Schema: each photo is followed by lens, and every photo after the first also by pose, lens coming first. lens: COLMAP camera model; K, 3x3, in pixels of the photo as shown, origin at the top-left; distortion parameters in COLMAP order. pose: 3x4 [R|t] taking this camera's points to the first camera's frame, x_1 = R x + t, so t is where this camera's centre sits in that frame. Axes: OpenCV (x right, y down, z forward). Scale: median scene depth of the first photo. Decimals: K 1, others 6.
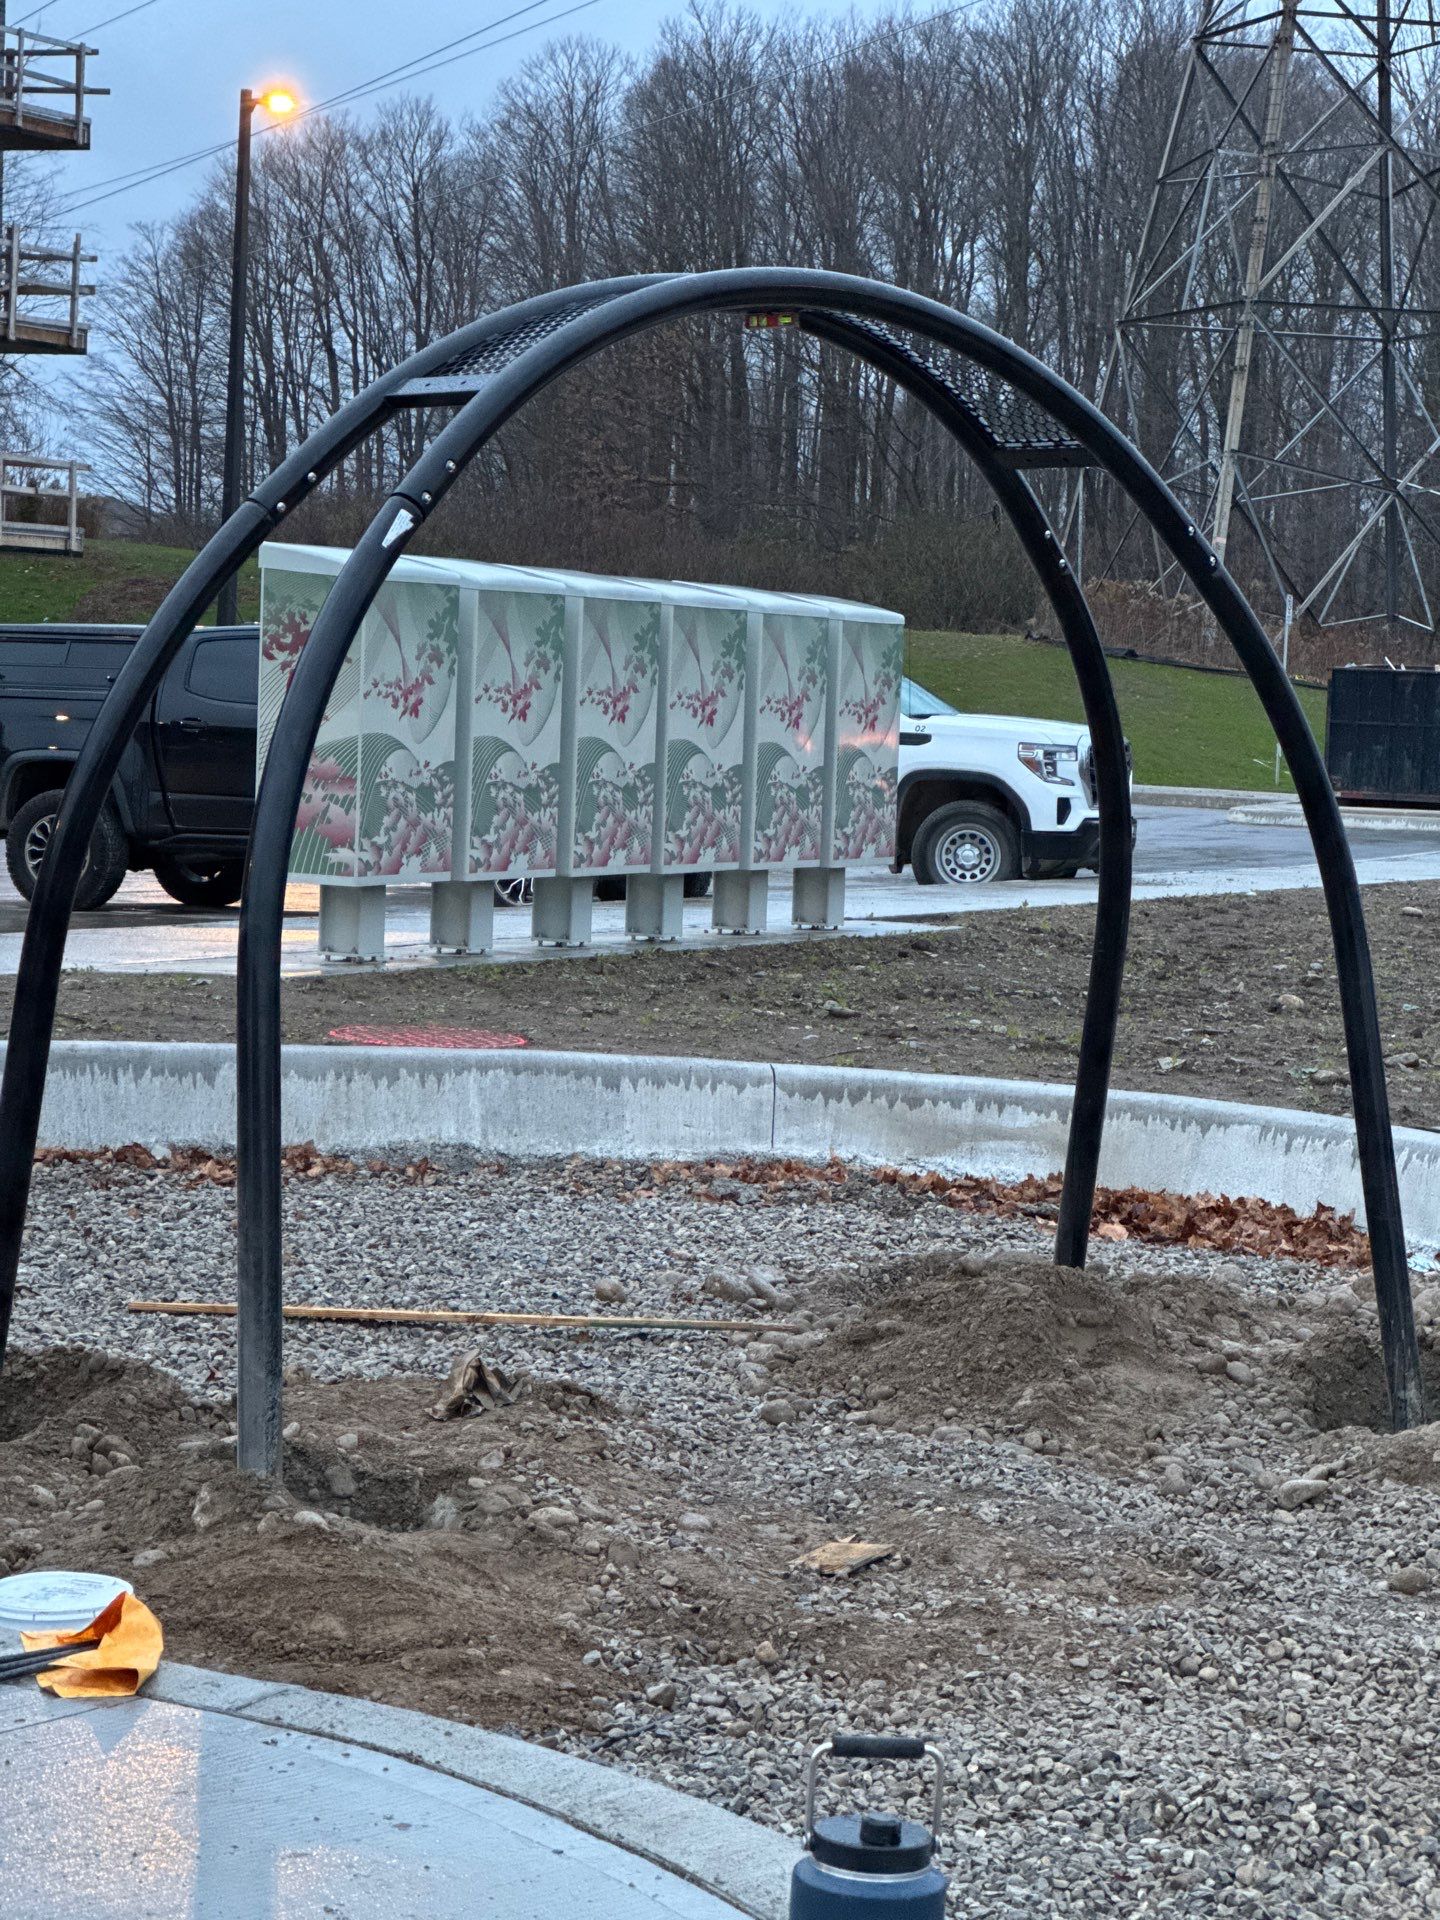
lens RADIAL K [[4550.8, 0, 726.1], [0, 4550.8, 910.8], [0, 0, 1]] dist [-0.277979, 9.391403]
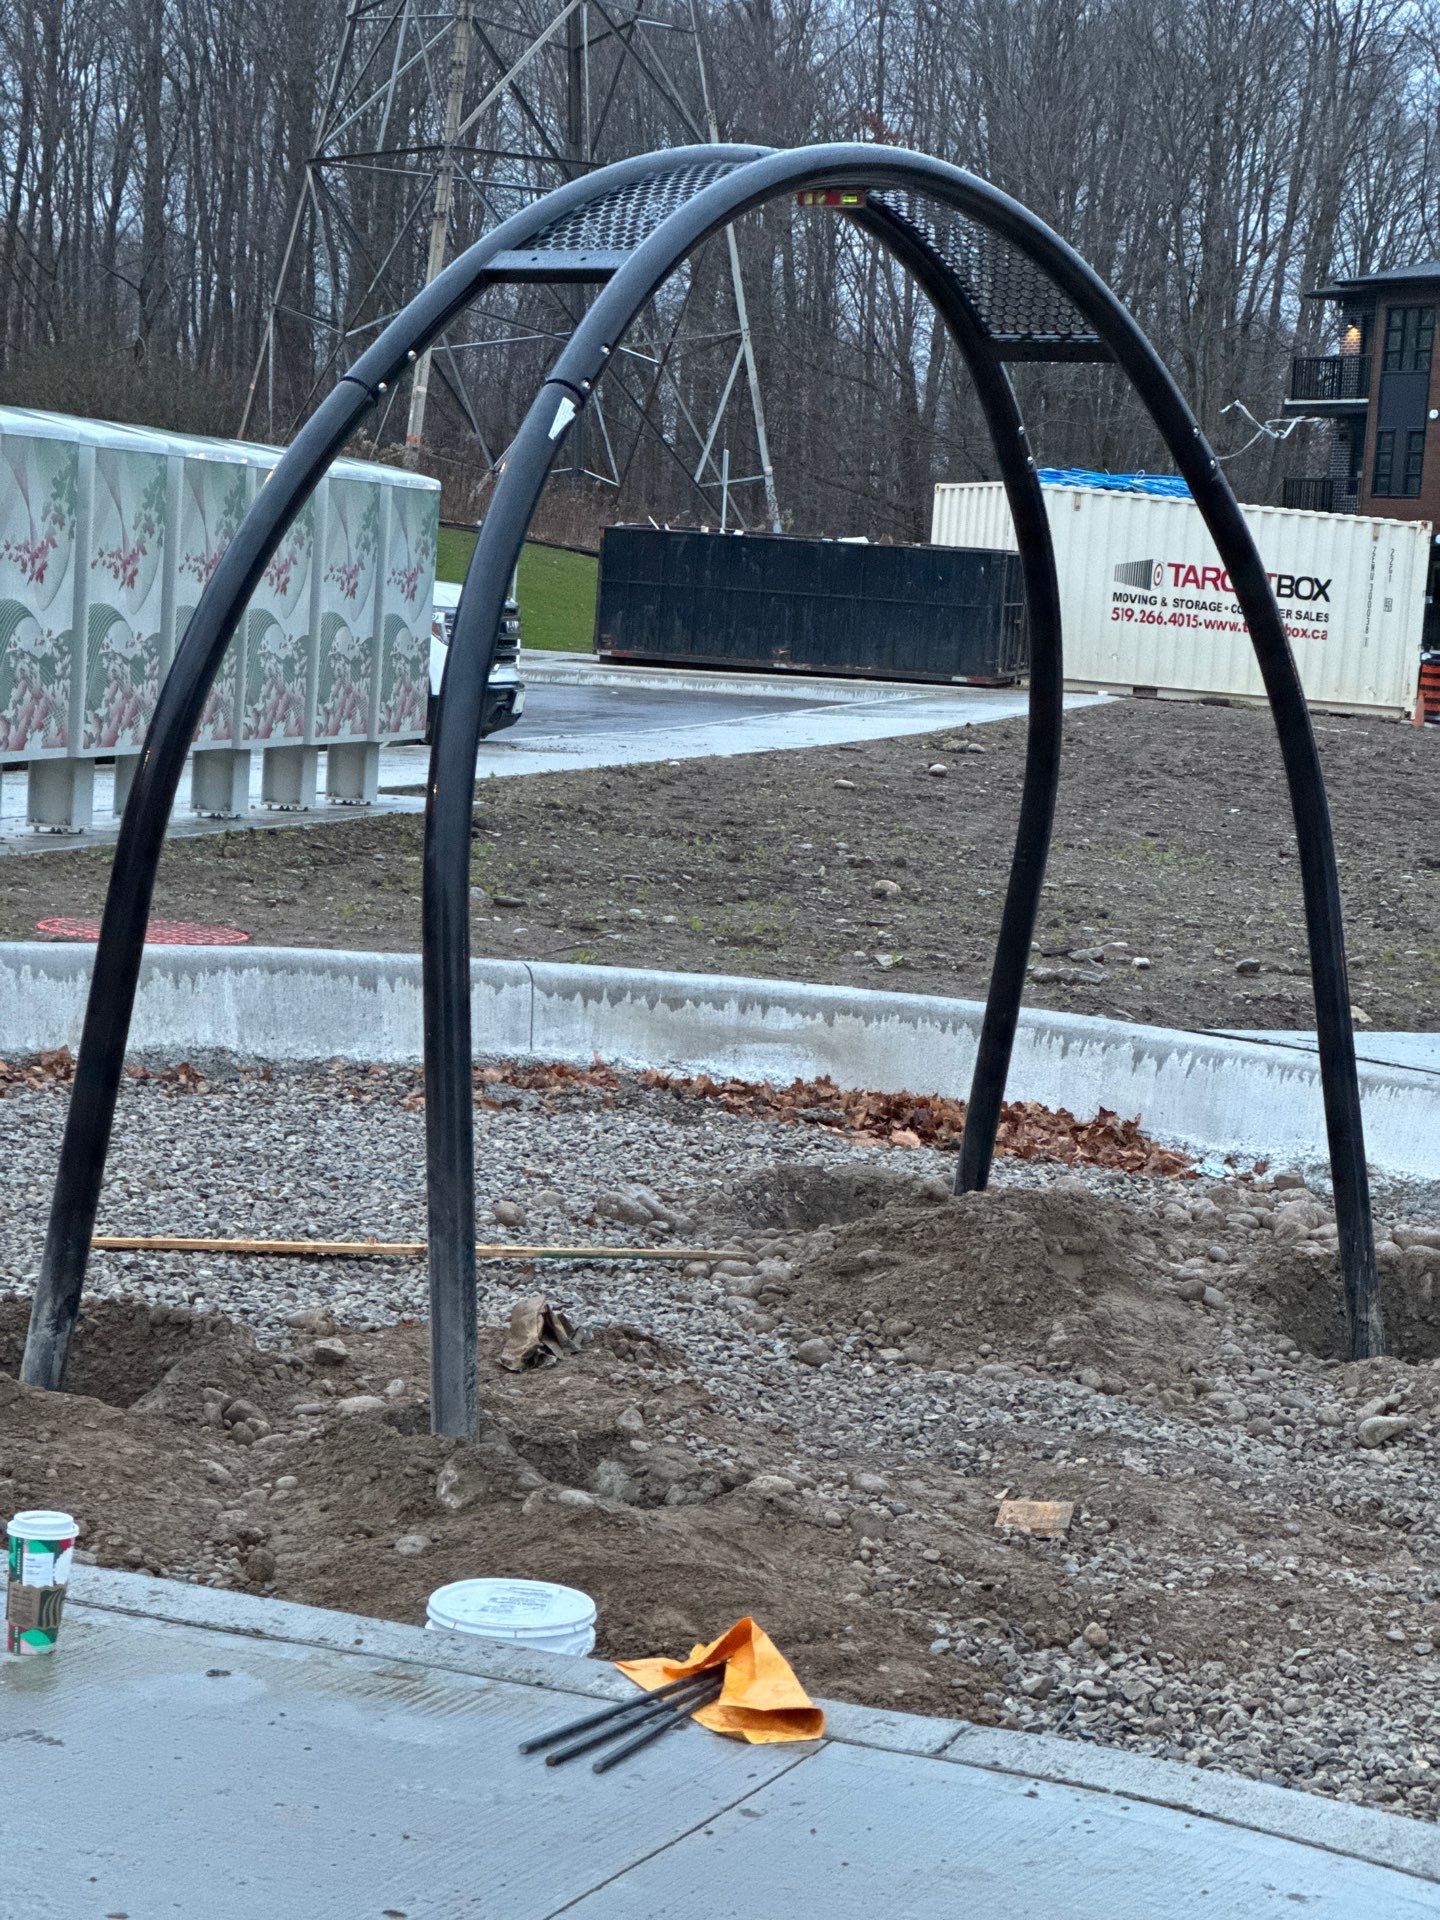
lens RADIAL K [[4550.8, 0, 726.1], [0, 4550.8, 910.8], [0, 0, 1]] dist [-0.277979, 9.391403]
pose [[0.976124, 0.005181, 0.217152, -0.186447], [-0.012961, 0.999324, 0.034416, -0.012697], [-0.216827, -0.036409, 0.975531, 0.068748]]
